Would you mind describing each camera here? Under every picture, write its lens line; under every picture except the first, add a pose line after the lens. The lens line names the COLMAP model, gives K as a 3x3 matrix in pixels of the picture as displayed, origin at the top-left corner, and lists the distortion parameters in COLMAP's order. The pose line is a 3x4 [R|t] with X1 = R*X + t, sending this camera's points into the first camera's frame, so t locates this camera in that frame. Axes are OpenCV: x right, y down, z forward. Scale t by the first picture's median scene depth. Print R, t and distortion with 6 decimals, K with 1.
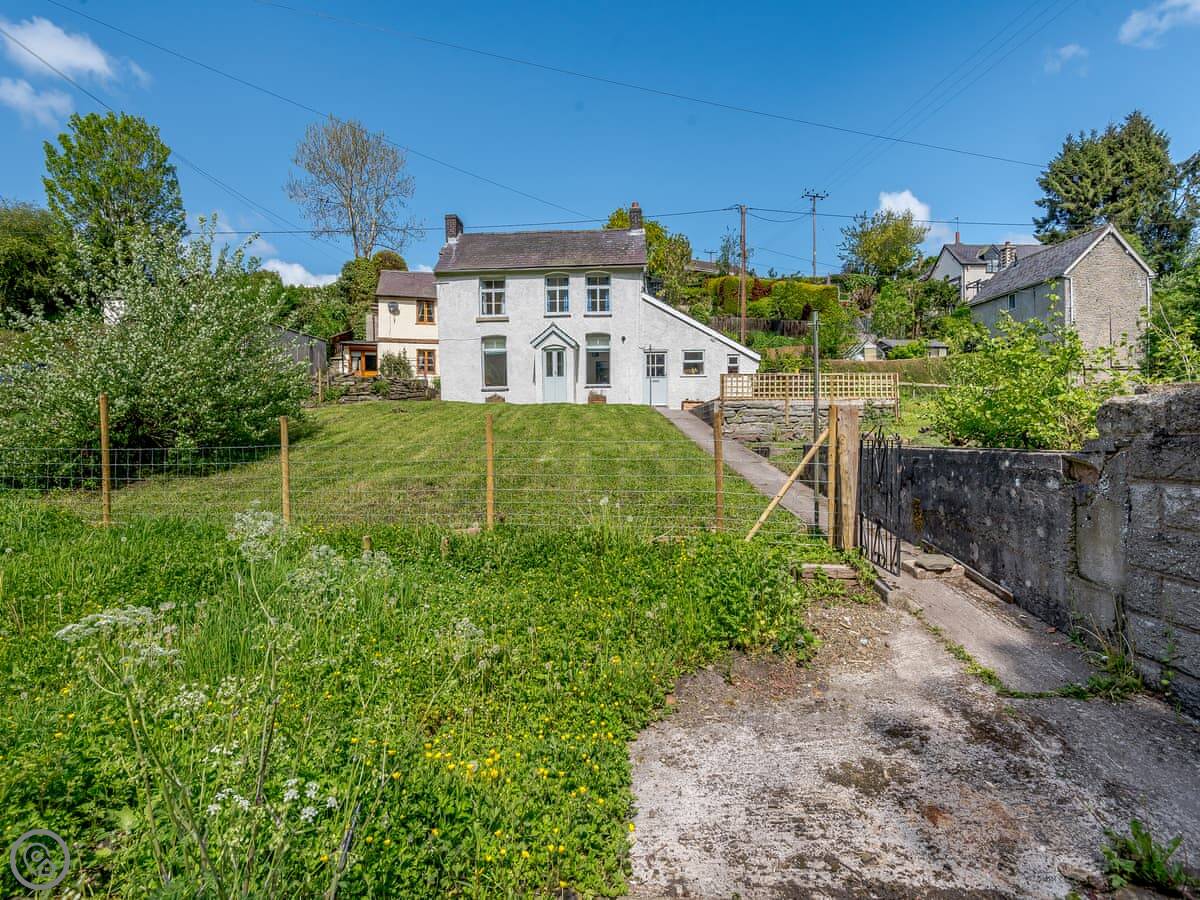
lens RADIAL K [[560.4, 0, 574.4], [0, 560.4, 461.0], [0, 0, 1]] dist [-0.001171, -0.002822]
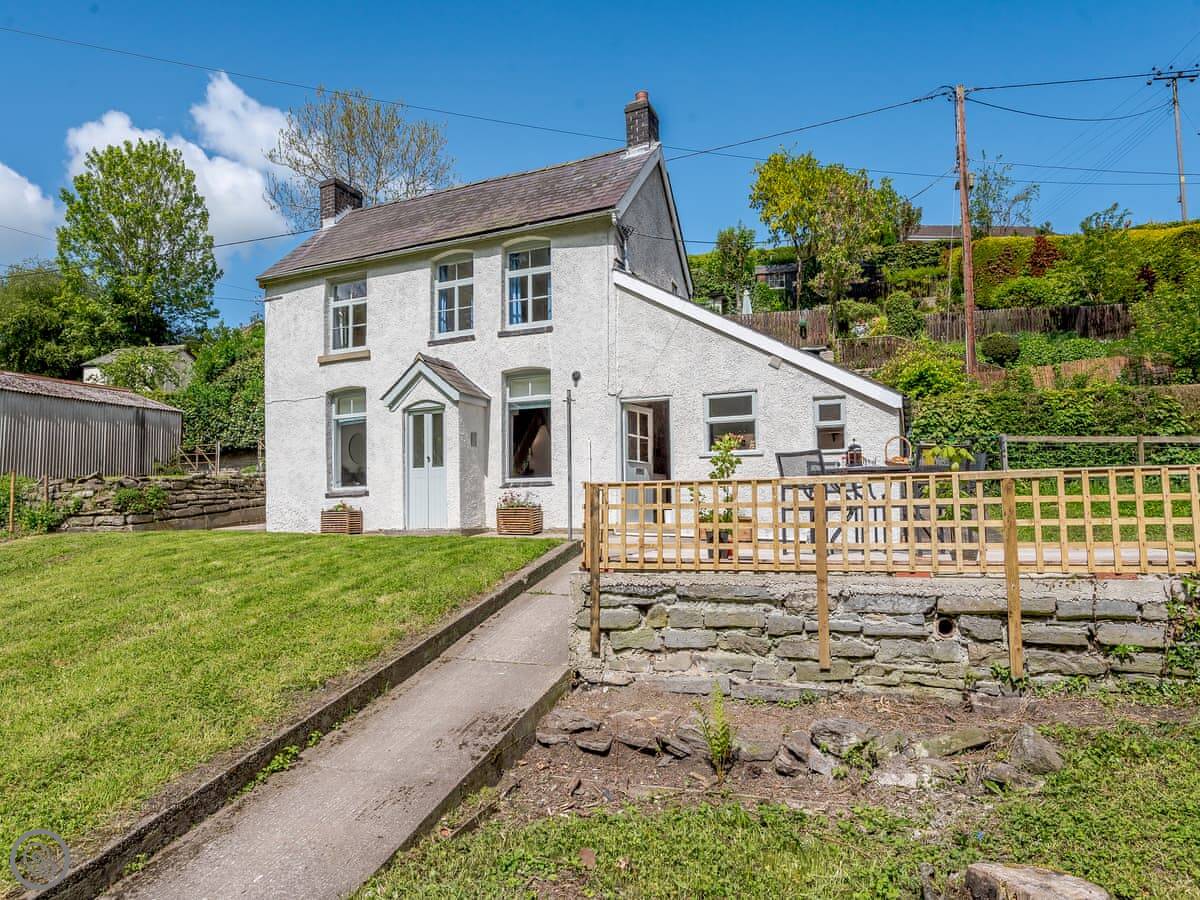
lens RADIAL K [[708.3, 0, 617.9], [0, 708.3, 467.4], [0, 0, 1]] dist [0.010915, -0.005884]
pose [[0.945999, -0.028832, -0.322884, 0.294505], [0.001993, 0.996535, -0.083145, -0.097392], [0.324162, 0.078012, 0.942779, 0.474935]]
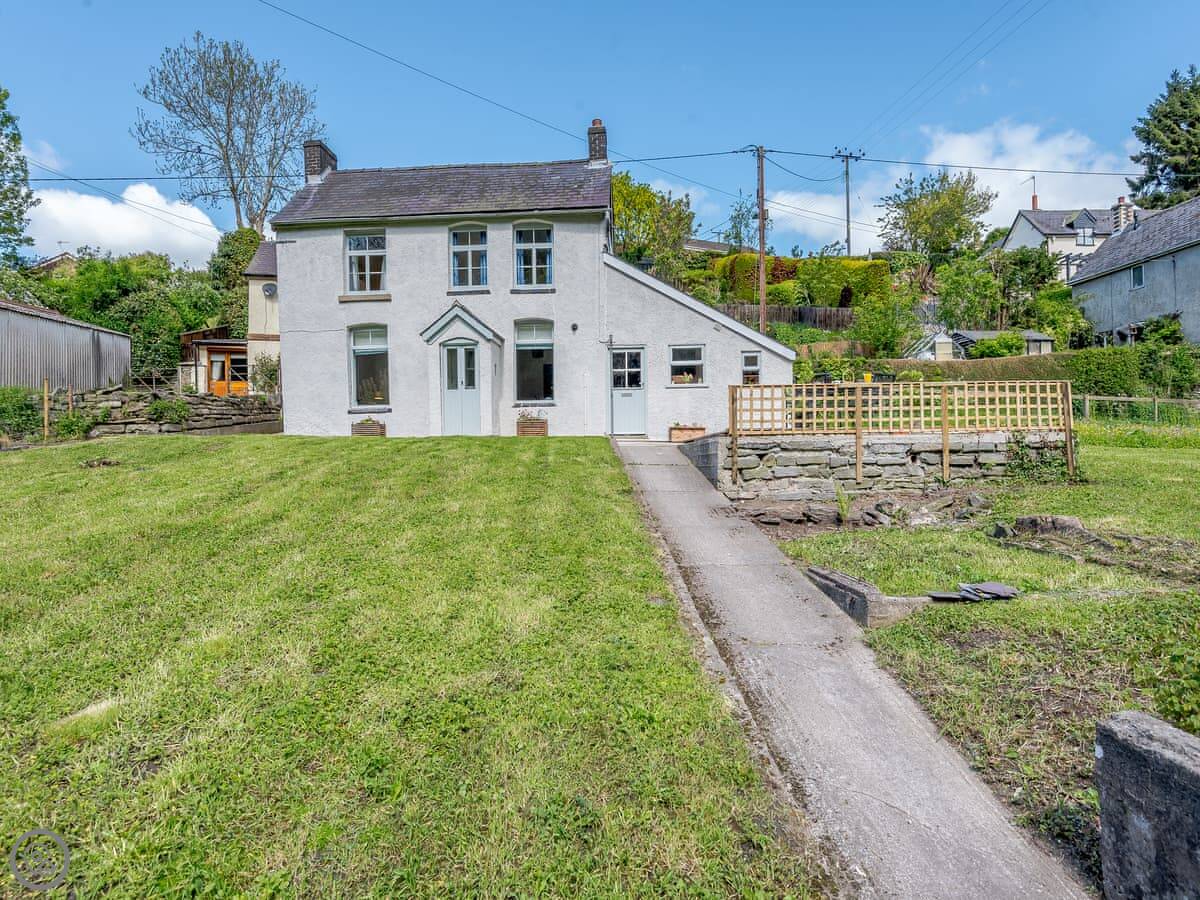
lens RADIAL K [[602.4, 0, 580.9], [0, 602.4, 462.6], [0, 0, 1]] dist [0.009142, -0.003884]
pose [[0.999940, -0.009140, 0.006036, 0.087830], [0.009242, 0.999812, -0.017024, -0.055686], [-0.005879, 0.017079, 0.999837, 0.327691]]
